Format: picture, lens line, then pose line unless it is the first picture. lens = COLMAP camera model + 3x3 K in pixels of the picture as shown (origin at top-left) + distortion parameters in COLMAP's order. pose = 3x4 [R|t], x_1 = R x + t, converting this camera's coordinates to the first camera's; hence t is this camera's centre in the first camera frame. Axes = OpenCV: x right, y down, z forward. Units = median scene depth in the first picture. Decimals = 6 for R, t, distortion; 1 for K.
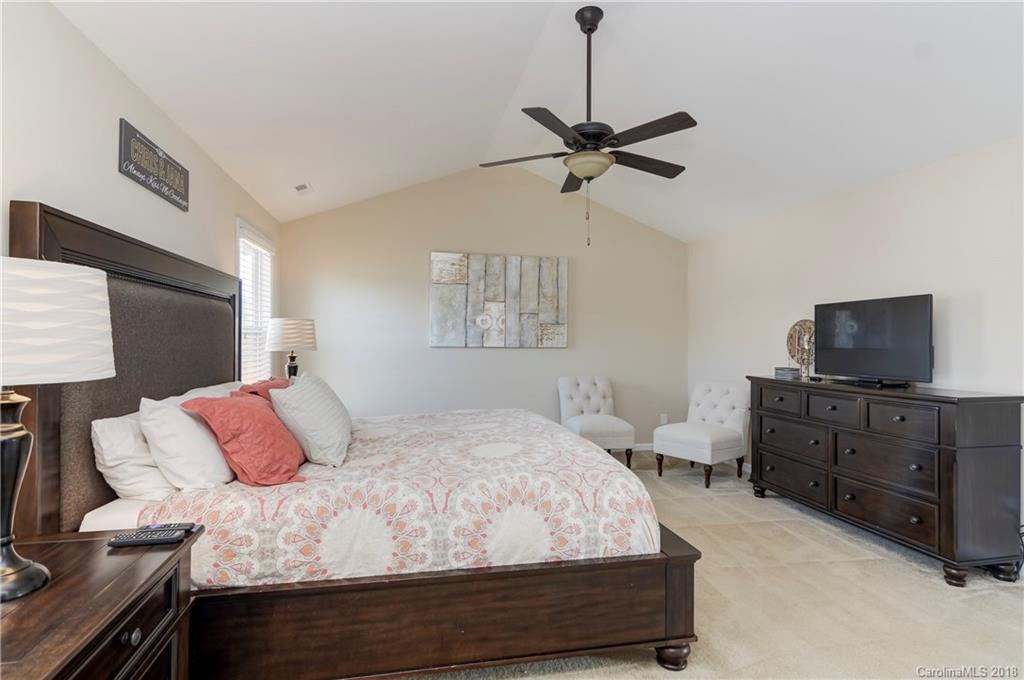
lens RADIAL K [[492.1, 0, 510.5], [0, 492.1, 341.6], [0, 0, 1]] dist [0.015997, -0.004371]
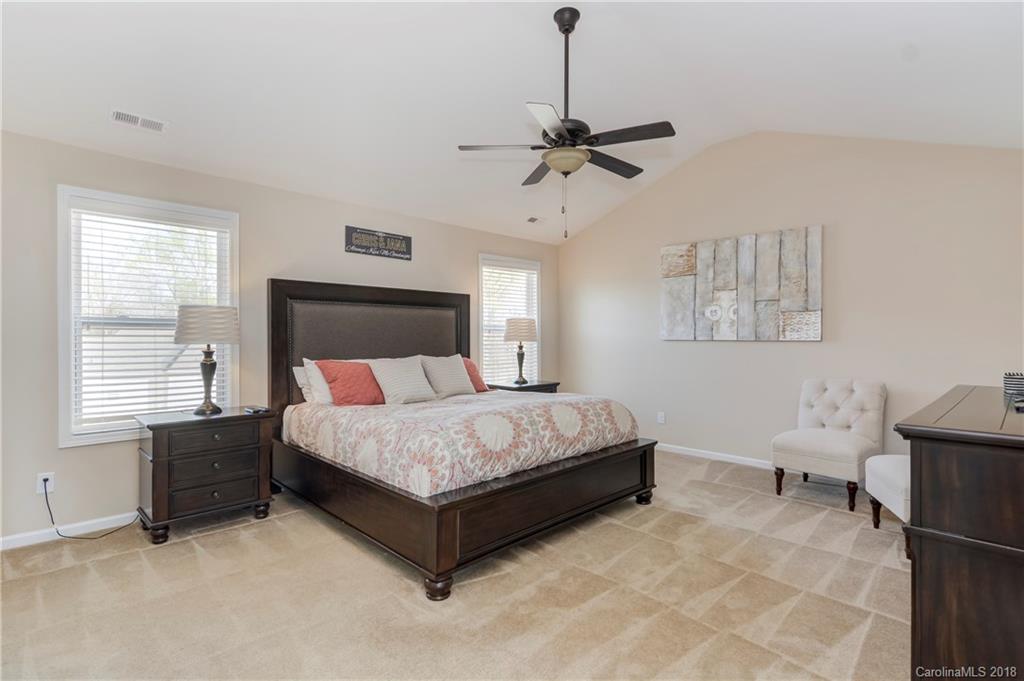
lens RADIAL K [[492.1, 0, 516.1], [0, 492.1, 340.2], [0, 0, 1]] dist [0.015997, -0.004371]
pose [[0.551828, -0.003297, -0.833951, 0.519306], [0.001216, 0.999994, -0.003149, 0.013388], [0.833957, 0.000723, 0.551829, 0.181515]]
